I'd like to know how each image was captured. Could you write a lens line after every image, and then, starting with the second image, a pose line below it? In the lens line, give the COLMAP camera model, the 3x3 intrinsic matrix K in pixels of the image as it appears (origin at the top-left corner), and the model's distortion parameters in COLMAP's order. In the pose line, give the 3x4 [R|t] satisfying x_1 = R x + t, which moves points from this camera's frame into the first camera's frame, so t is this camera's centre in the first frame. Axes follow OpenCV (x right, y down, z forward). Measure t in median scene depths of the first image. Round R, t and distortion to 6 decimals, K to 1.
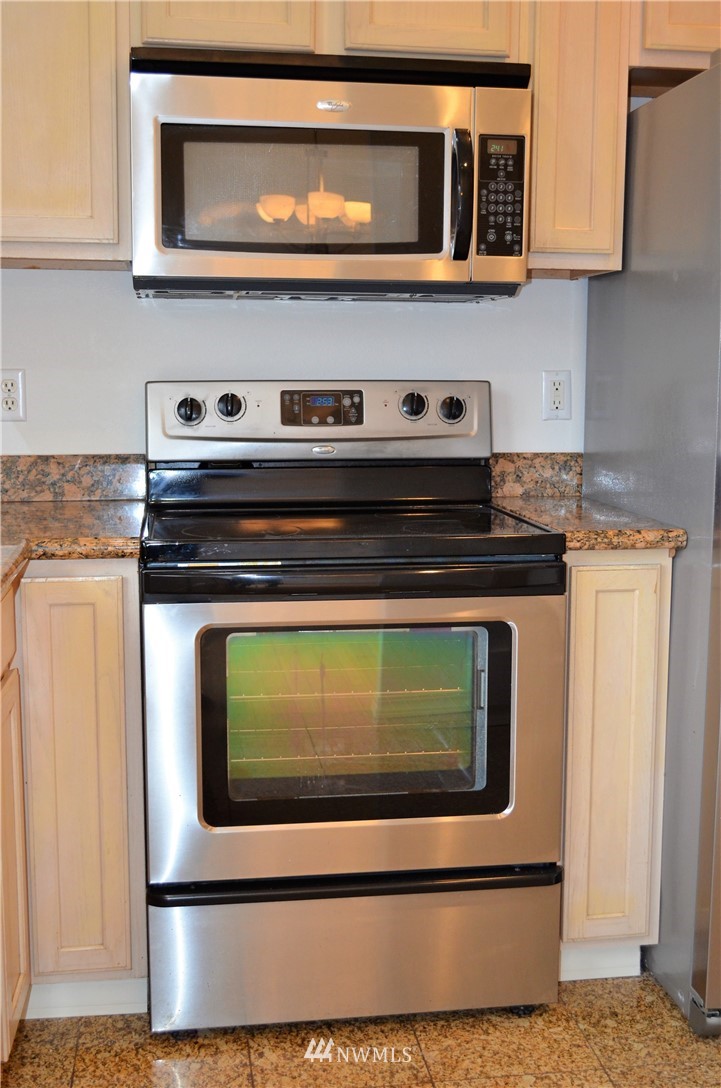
lens RADIAL K [[1310.7, 0, 367.6], [0, 1310.7, 540.5], [0, 0, 1]] dist [-0.022582, 0.000000]
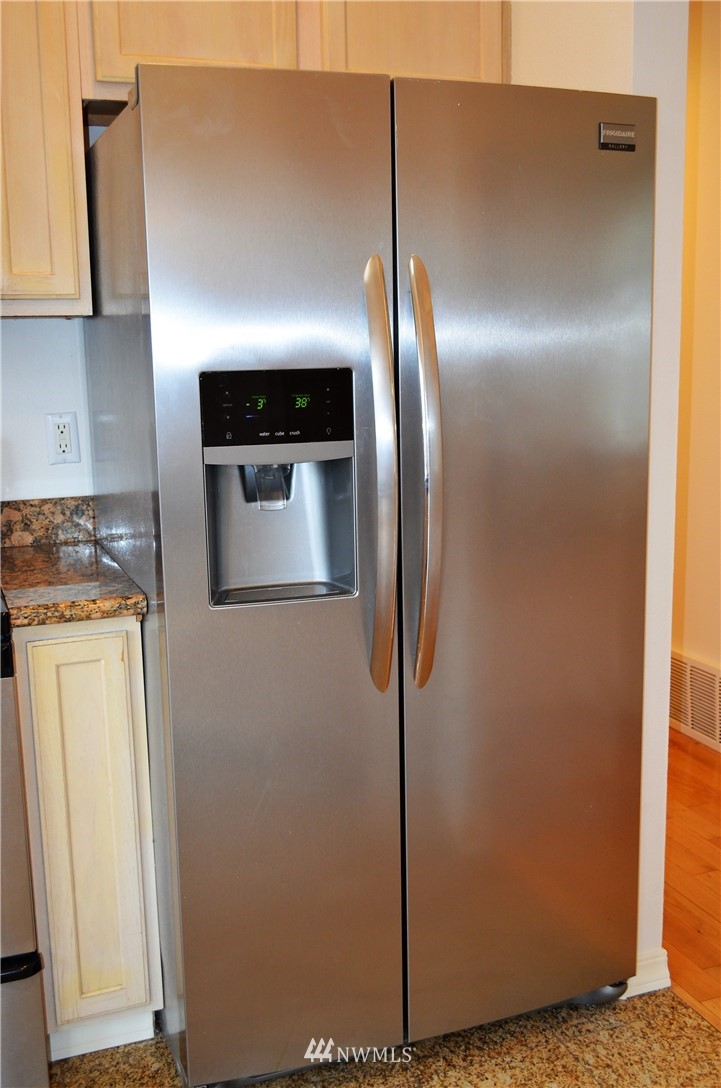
lens RADIAL K [[1192.4, 0, 363.1], [0, 1192.4, 551.6], [0, 0, 1]] dist [-0.011090, 0.000000]
pose [[0.973914, -0.064162, 0.217657, 0.197334], [0.055351, 0.997391, 0.046349, -0.067302], [-0.220063, -0.033092, 0.974924, 0.107428]]
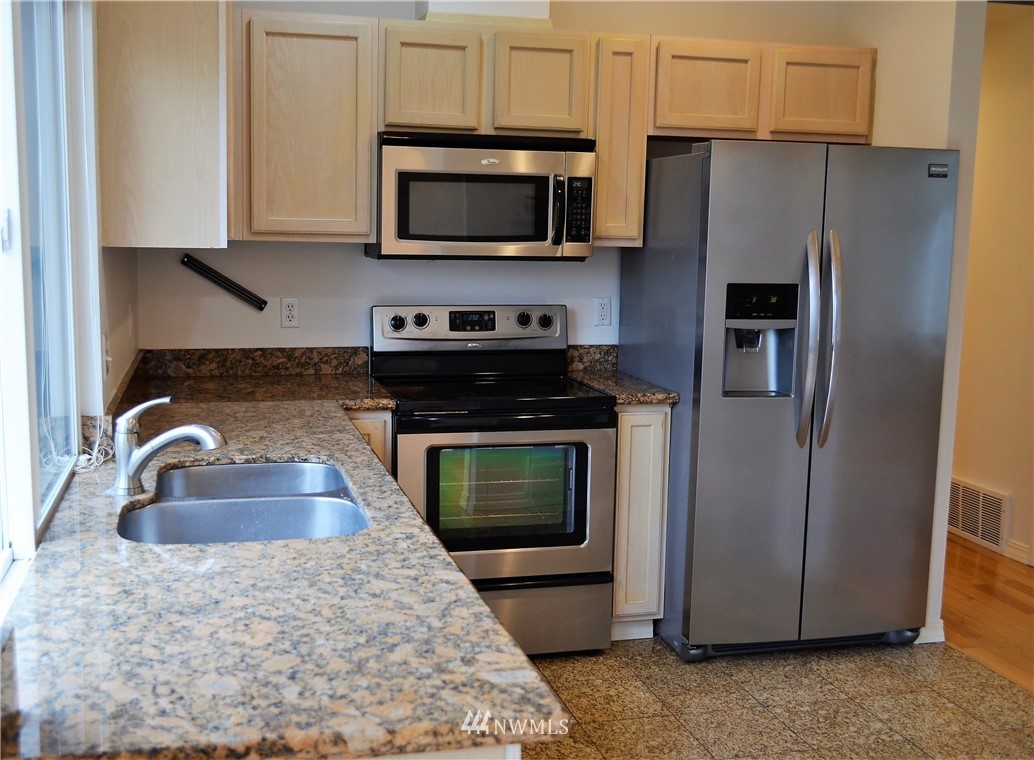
lens RADIAL K [[1124.3, 0, 509.3], [0, 1124.3, 383.6], [0, 0, 1]] dist [-0.004028, 0.000000]
pose [[0.994993, -0.001240, 0.099939, -0.150991], [0.000795, 0.999990, 0.004495, -0.027627], [-0.099944, -0.004393, 0.994983, -0.550412]]
